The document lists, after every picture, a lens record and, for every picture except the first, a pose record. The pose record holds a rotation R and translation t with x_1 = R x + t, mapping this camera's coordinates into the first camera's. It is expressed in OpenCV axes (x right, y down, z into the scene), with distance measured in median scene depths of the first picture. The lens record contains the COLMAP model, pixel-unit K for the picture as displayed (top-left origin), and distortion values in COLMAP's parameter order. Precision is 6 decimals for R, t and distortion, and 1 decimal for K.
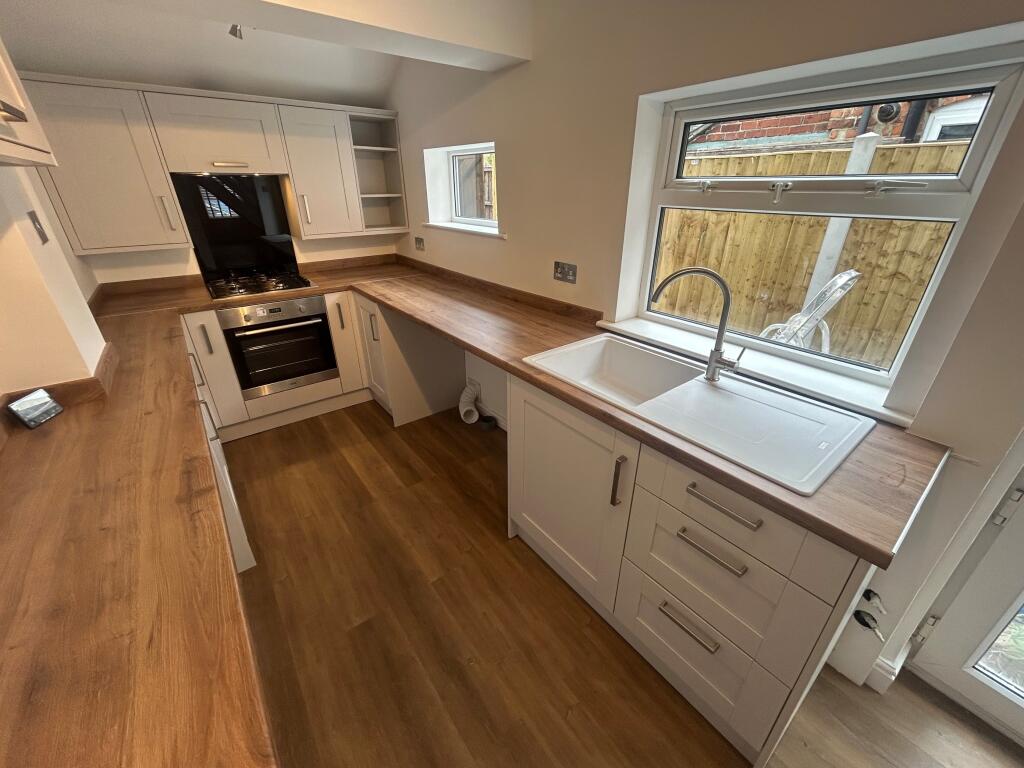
lens RADIAL K [[411.3, 0, 511.9], [0, 411.3, 382.5], [0, 0, 1]] dist [-0.000892, 0.000540]
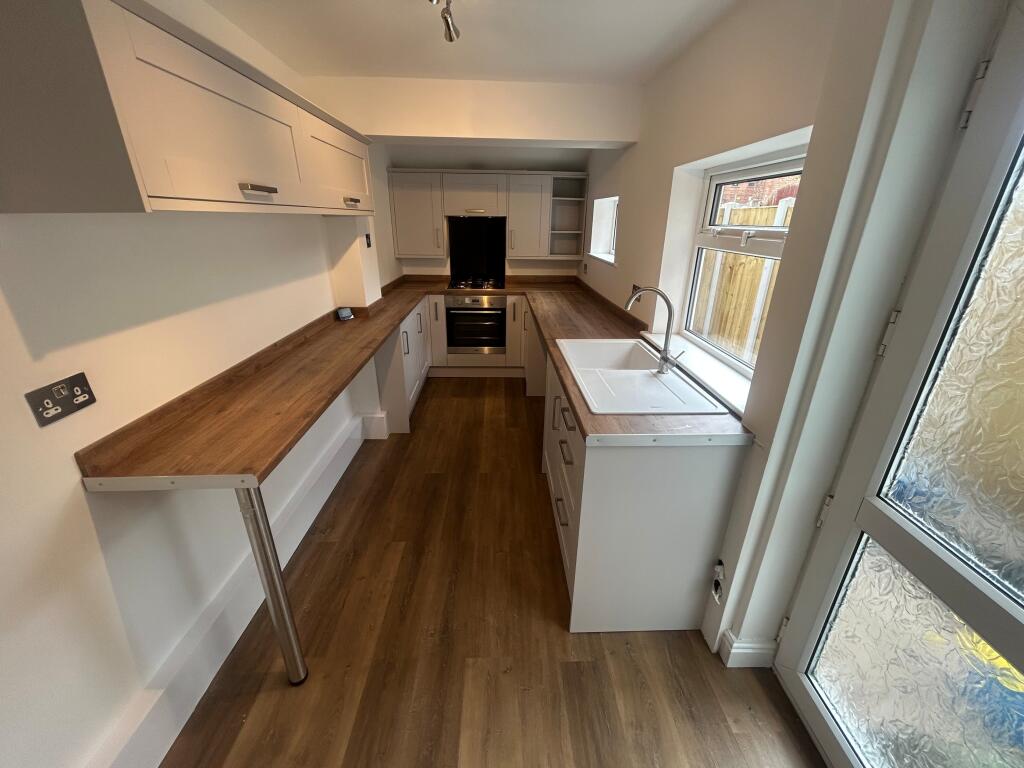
lens RADIAL K [[411.3, 0, 511.9], [0, 411.3, 382.5], [0, 0, 1]] dist [-0.000892, 0.000540]
pose [[0.810758, 0.226597, -0.539745, 0.541100], [-0.266652, 0.963784, 0.004077, 0.096877], [0.521122, 0.140619, 0.841818, -0.240261]]
